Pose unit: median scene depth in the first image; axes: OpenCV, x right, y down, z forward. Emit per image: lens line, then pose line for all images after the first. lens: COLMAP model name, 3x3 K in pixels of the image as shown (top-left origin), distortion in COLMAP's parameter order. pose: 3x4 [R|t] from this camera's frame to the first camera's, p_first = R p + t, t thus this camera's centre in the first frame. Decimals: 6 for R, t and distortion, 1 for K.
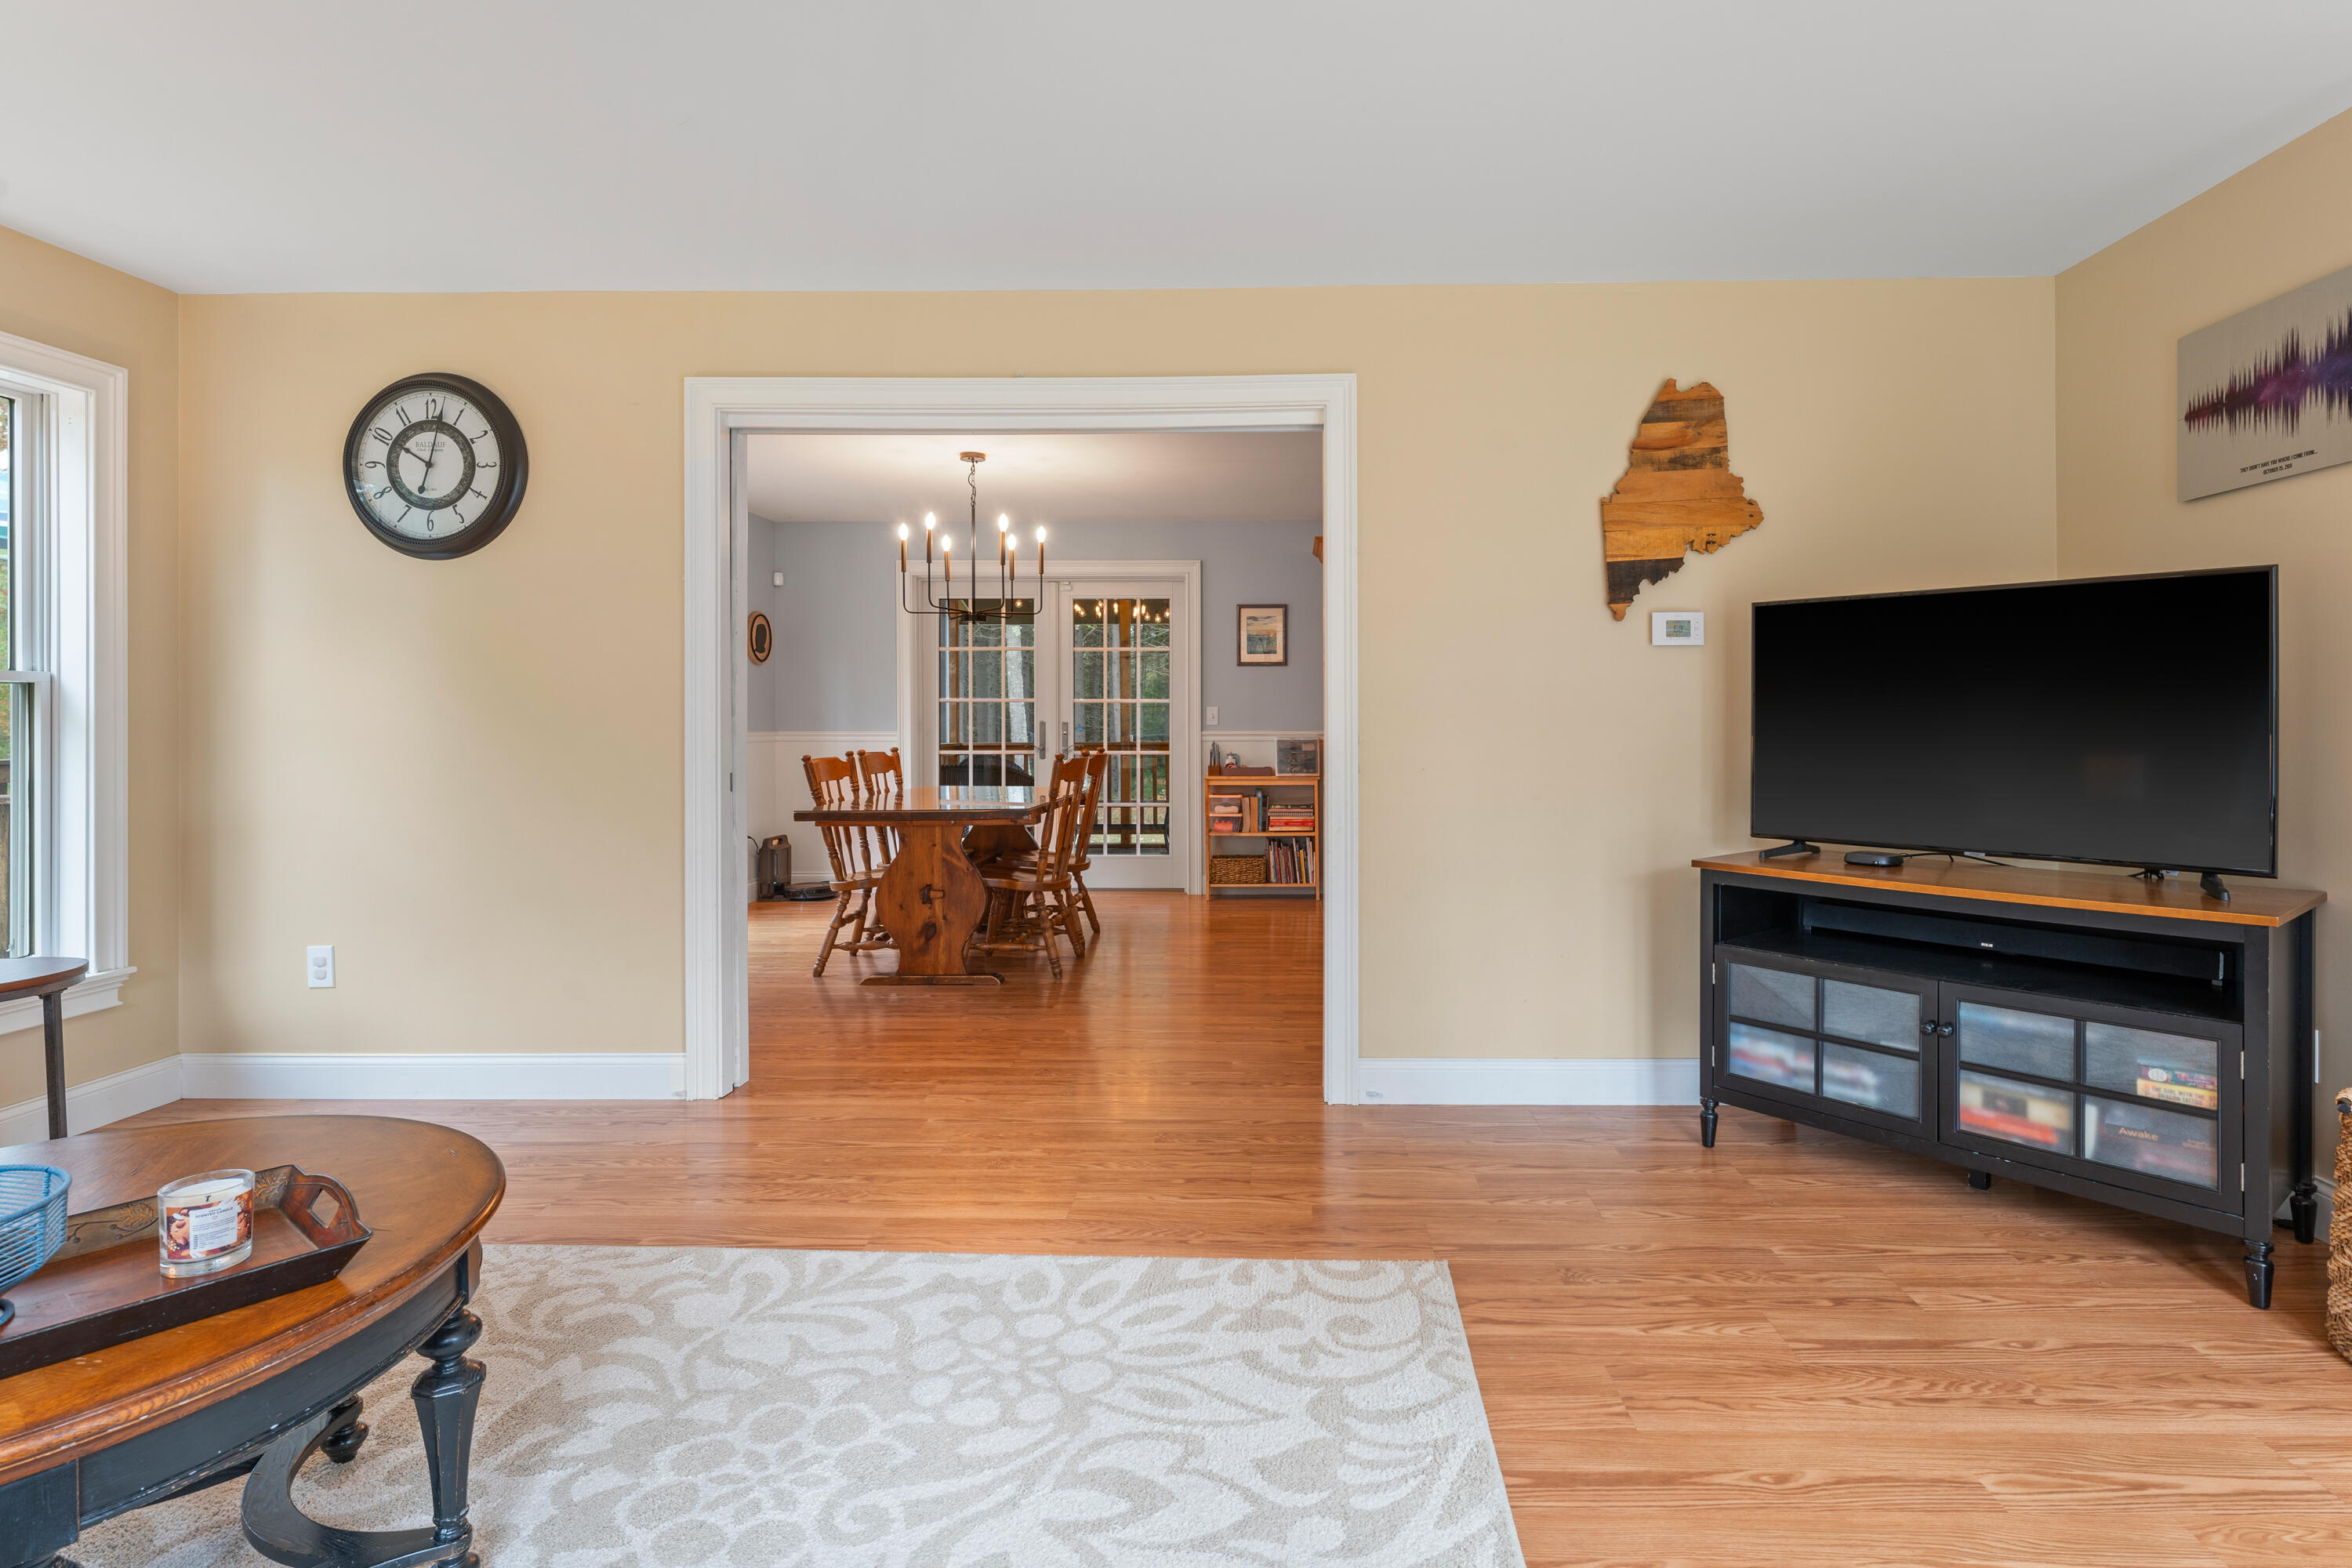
lens RADIAL K [[1190.7, 0, 1257.3], [0, 1190.7, 725.3], [0, 0, 1]] dist [-0.001262, -0.000606]
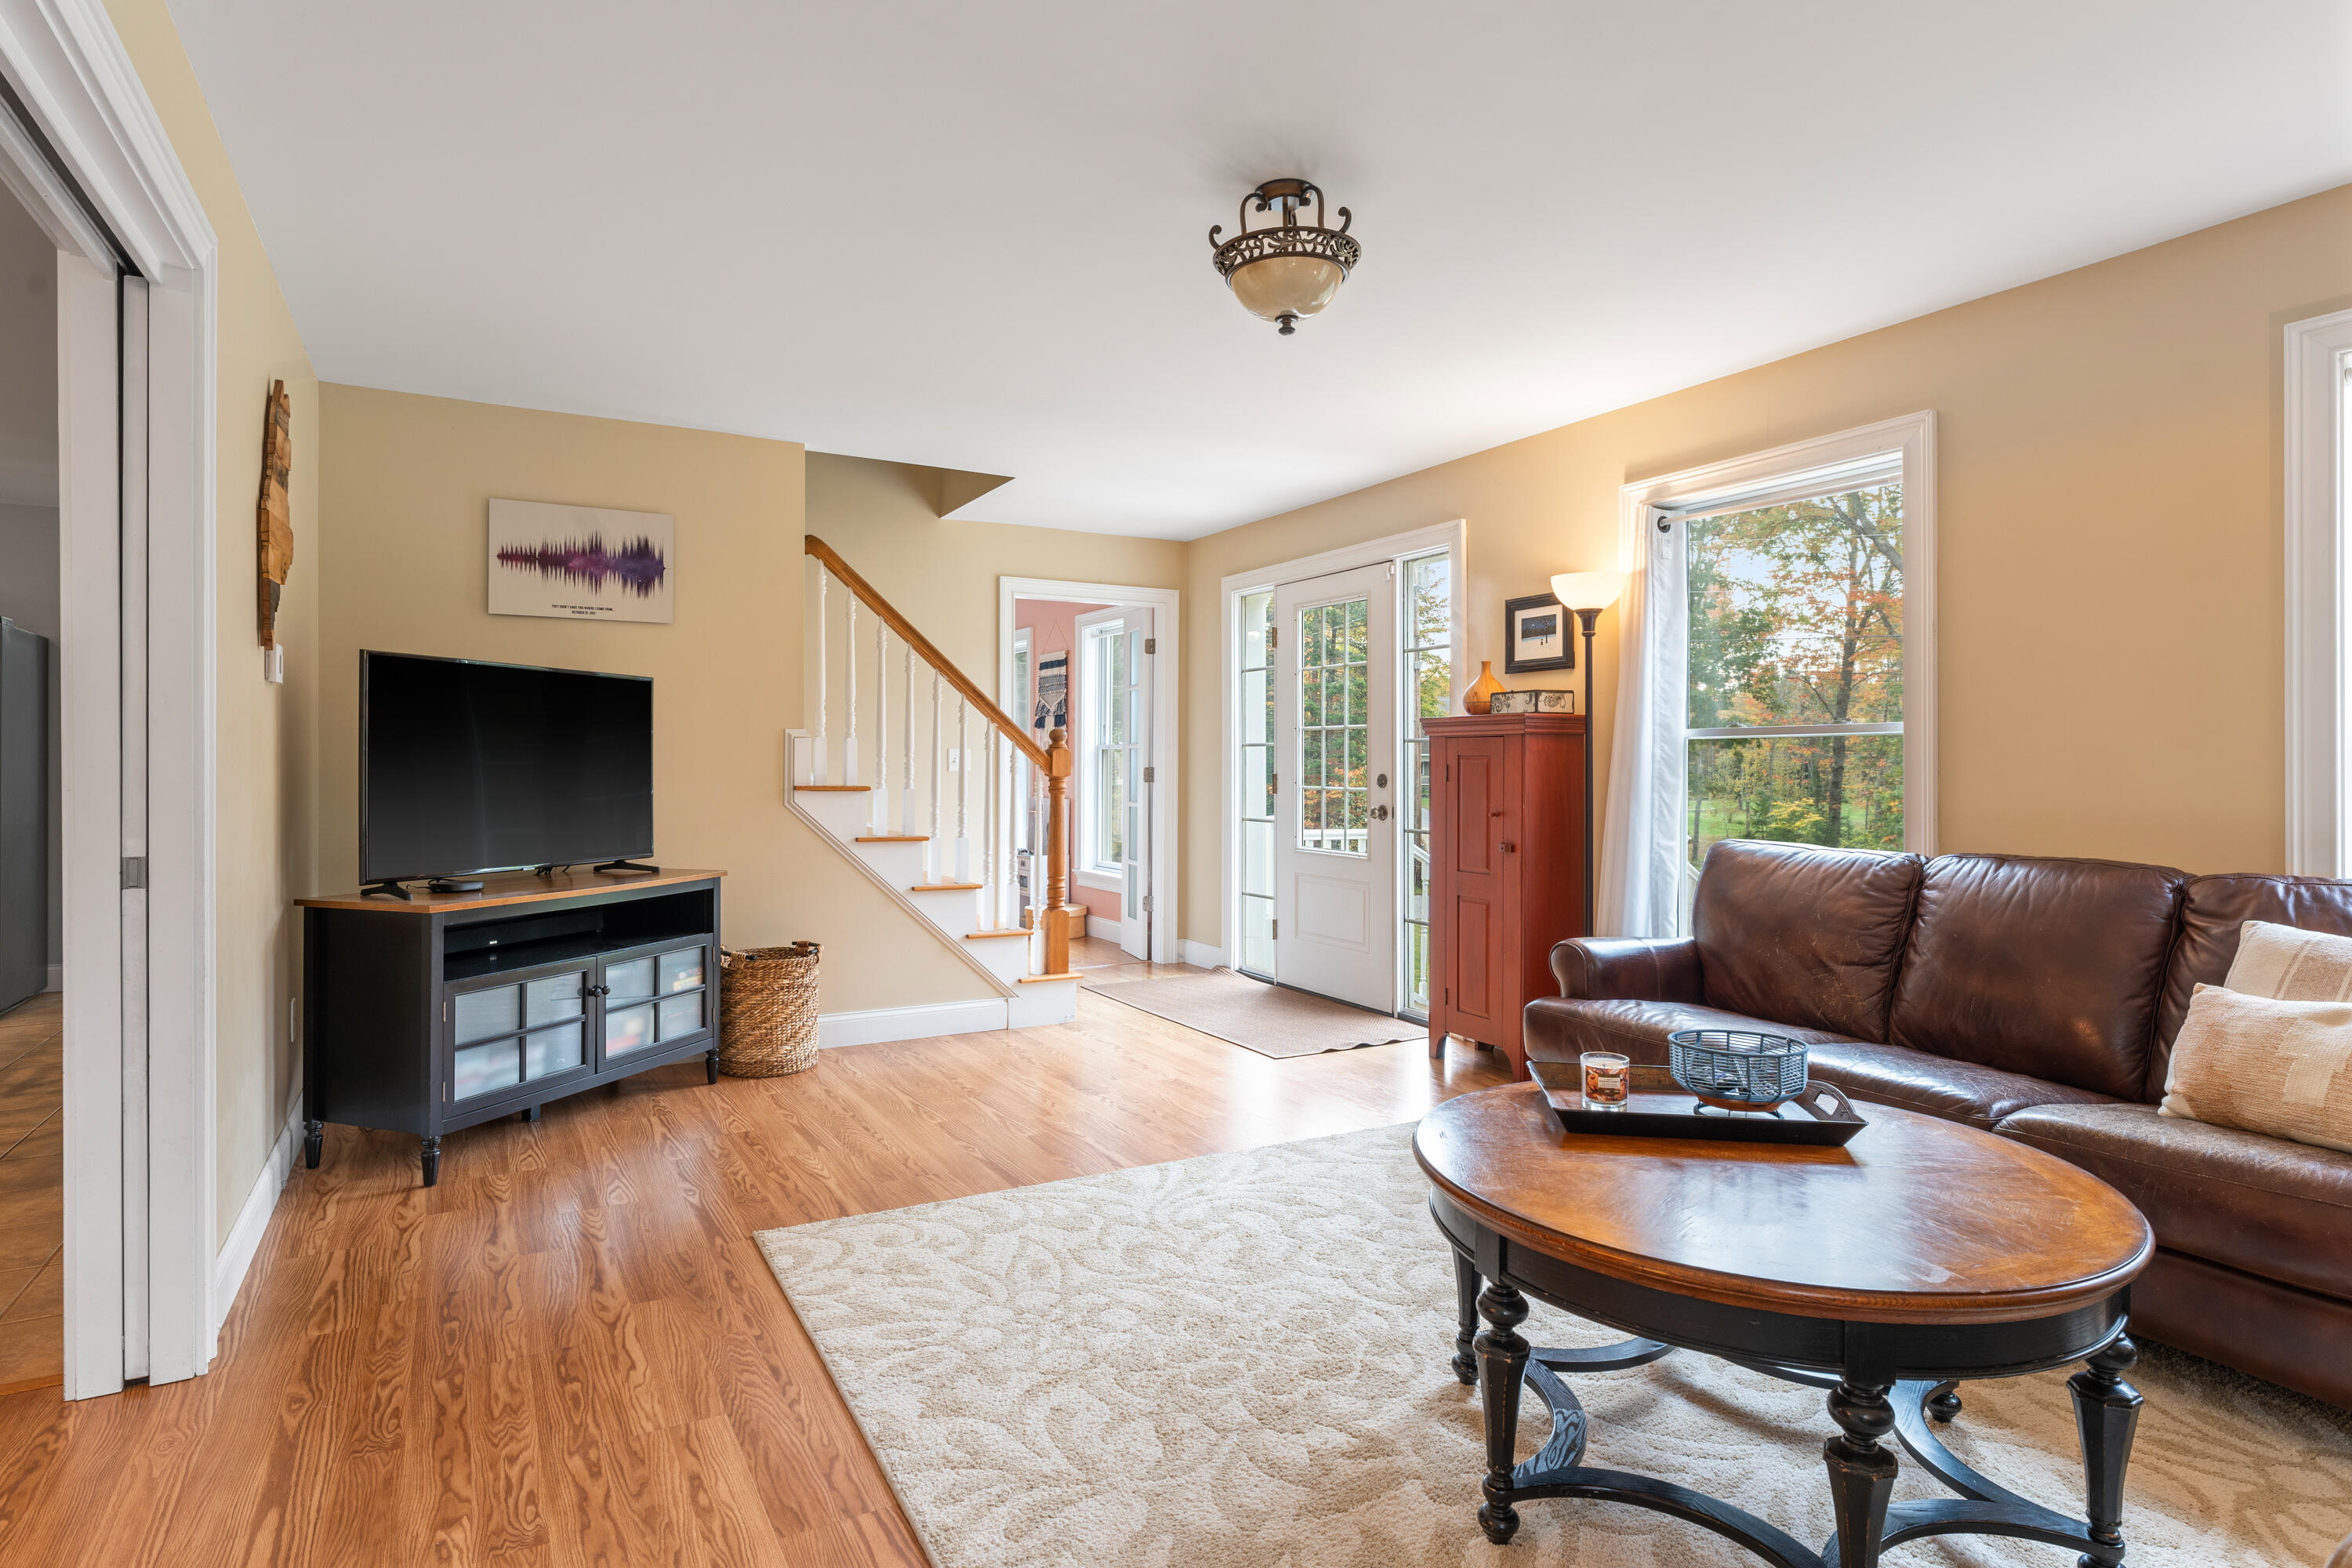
lens RADIAL K [[1229.2, 0, 1168.4], [0, 1229.2, 778.9], [0, 0, 1]] dist [-0.026291, -0.000944]
pose [[-0.505267, -0.009442, 0.862911, -0.760163], [0.005026, 0.999891, 0.013884, -0.005381], [-0.862948, 0.011351, -0.505164, 0.885627]]
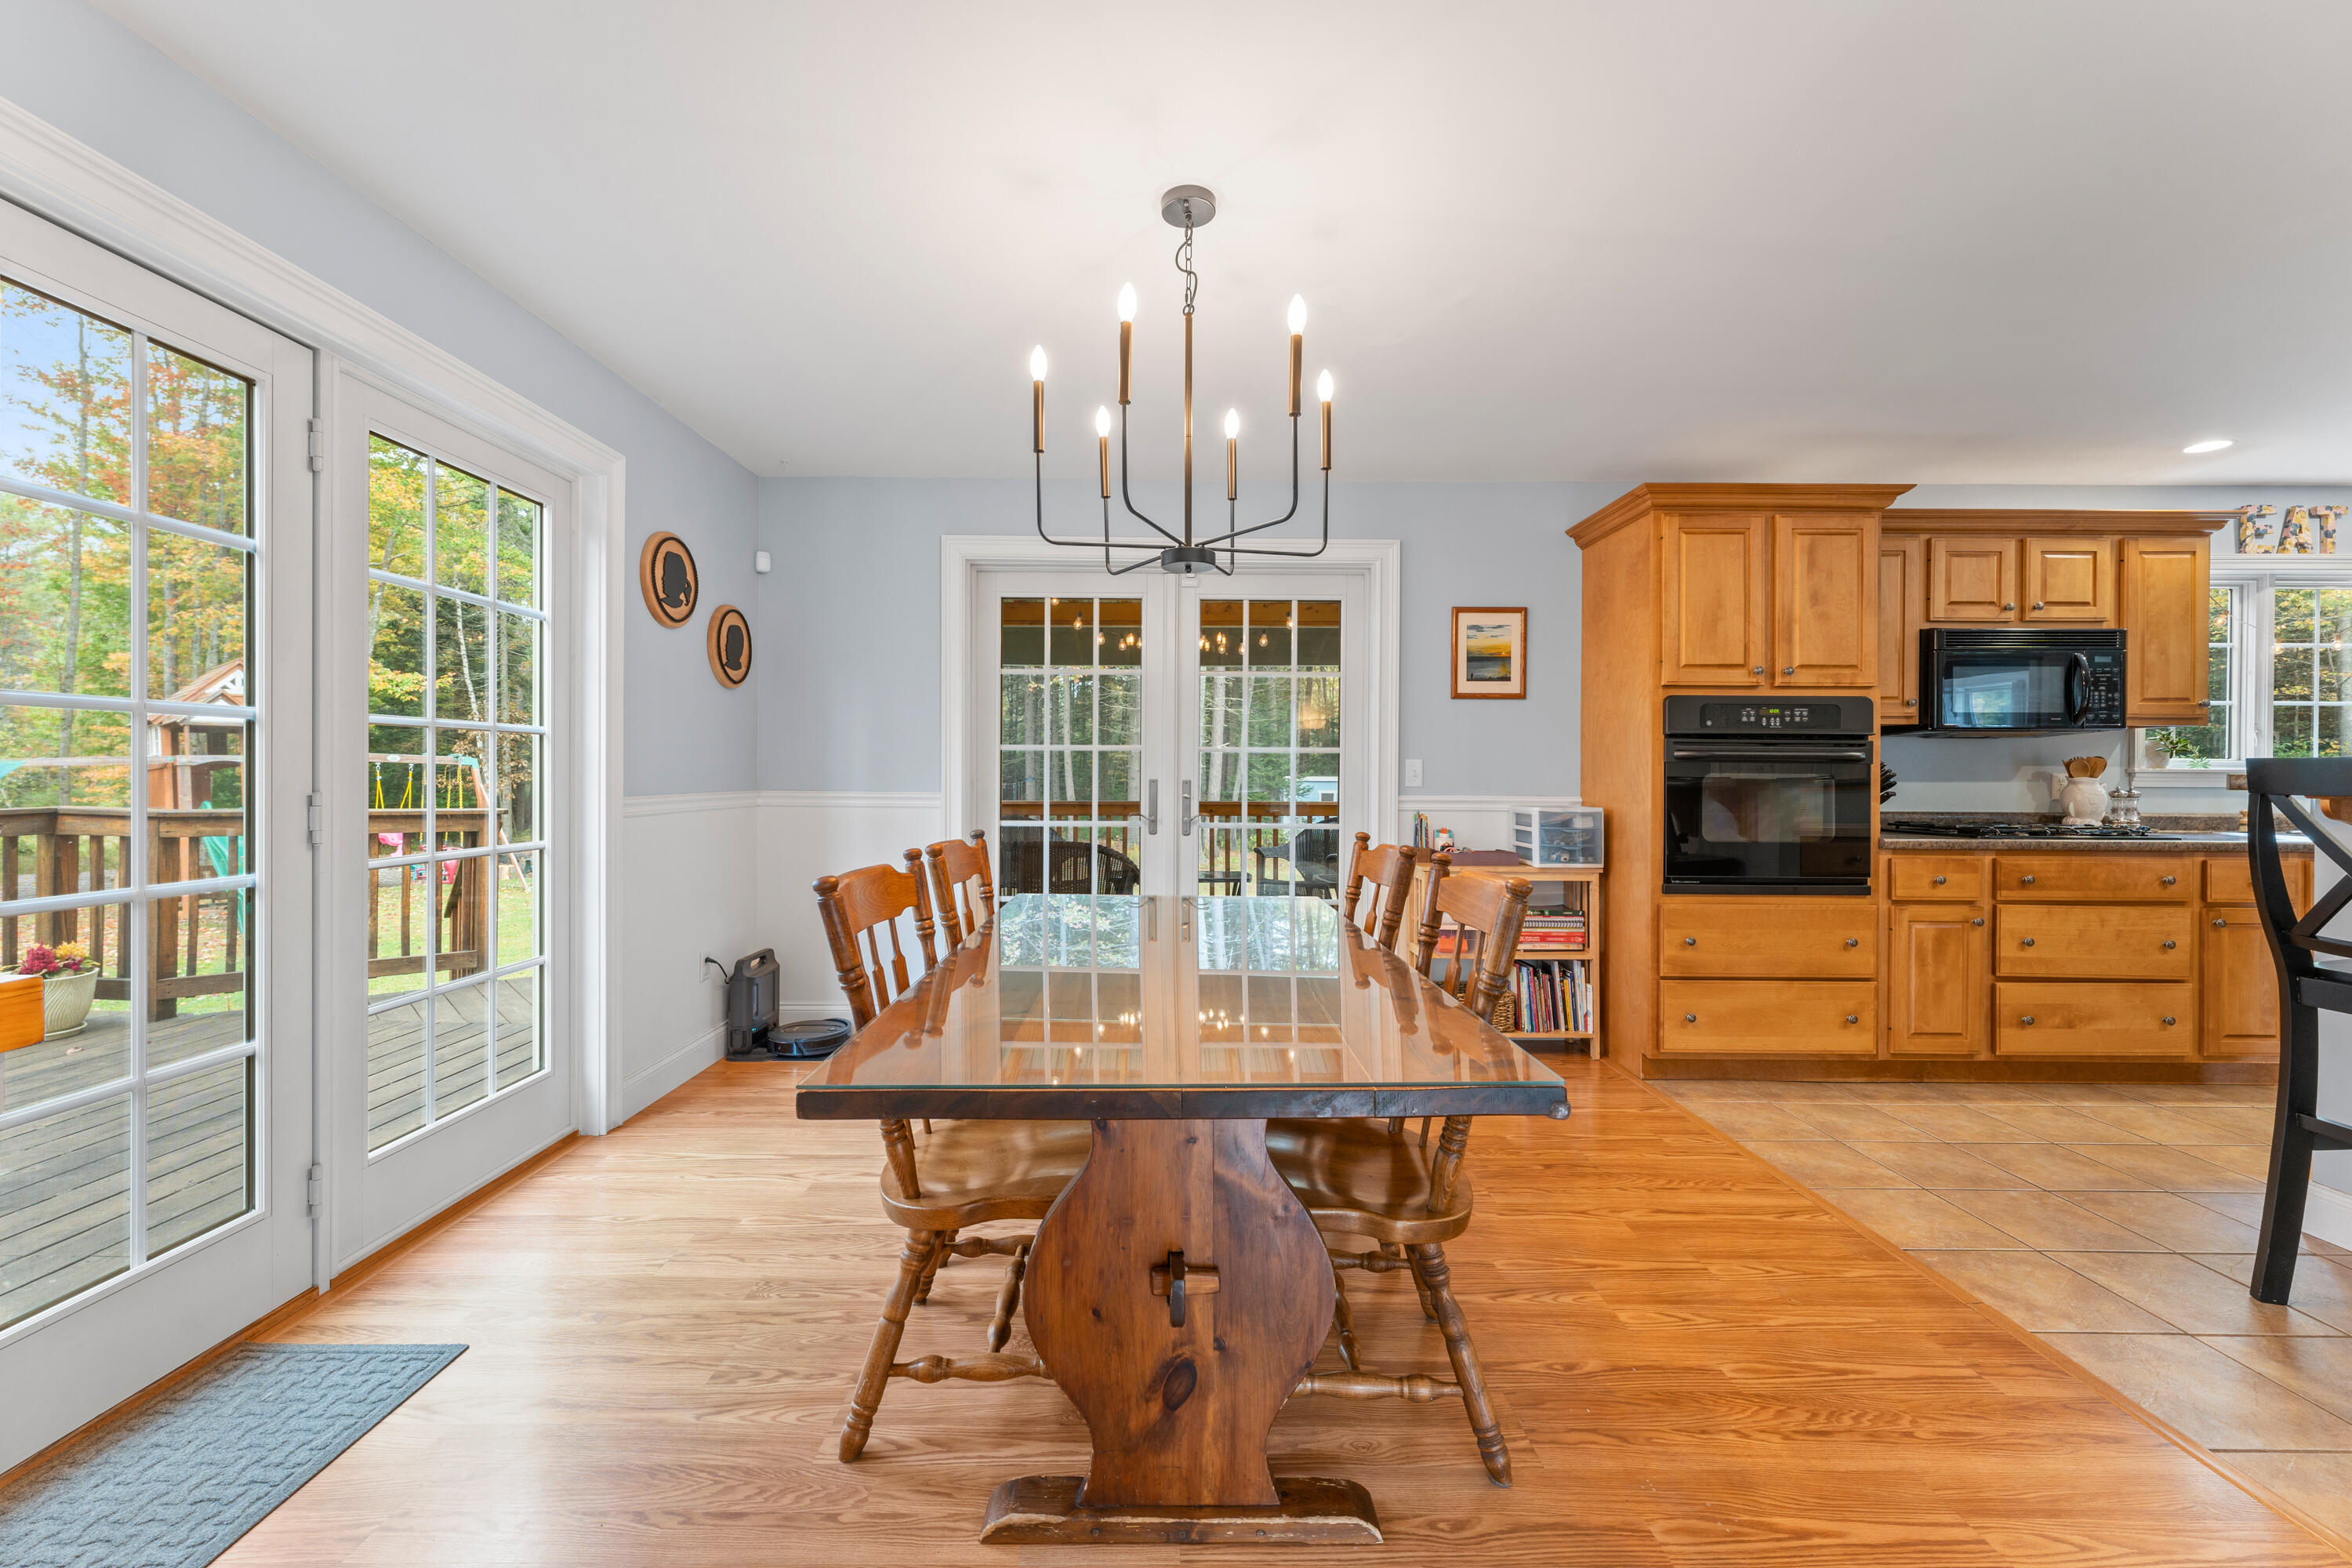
lens RADIAL K [[926.4, 0, 1163.1], [0, 926.4, 774.2], [0, 0, 1]] dist [0.001558, 0.000087]
pose [[0.999736, 0.007843, 0.021607, -0.418039], [-0.007829, 0.999969, -0.000705, -0.012464], [-0.021612, 0.000535, 0.999766, 1.054958]]
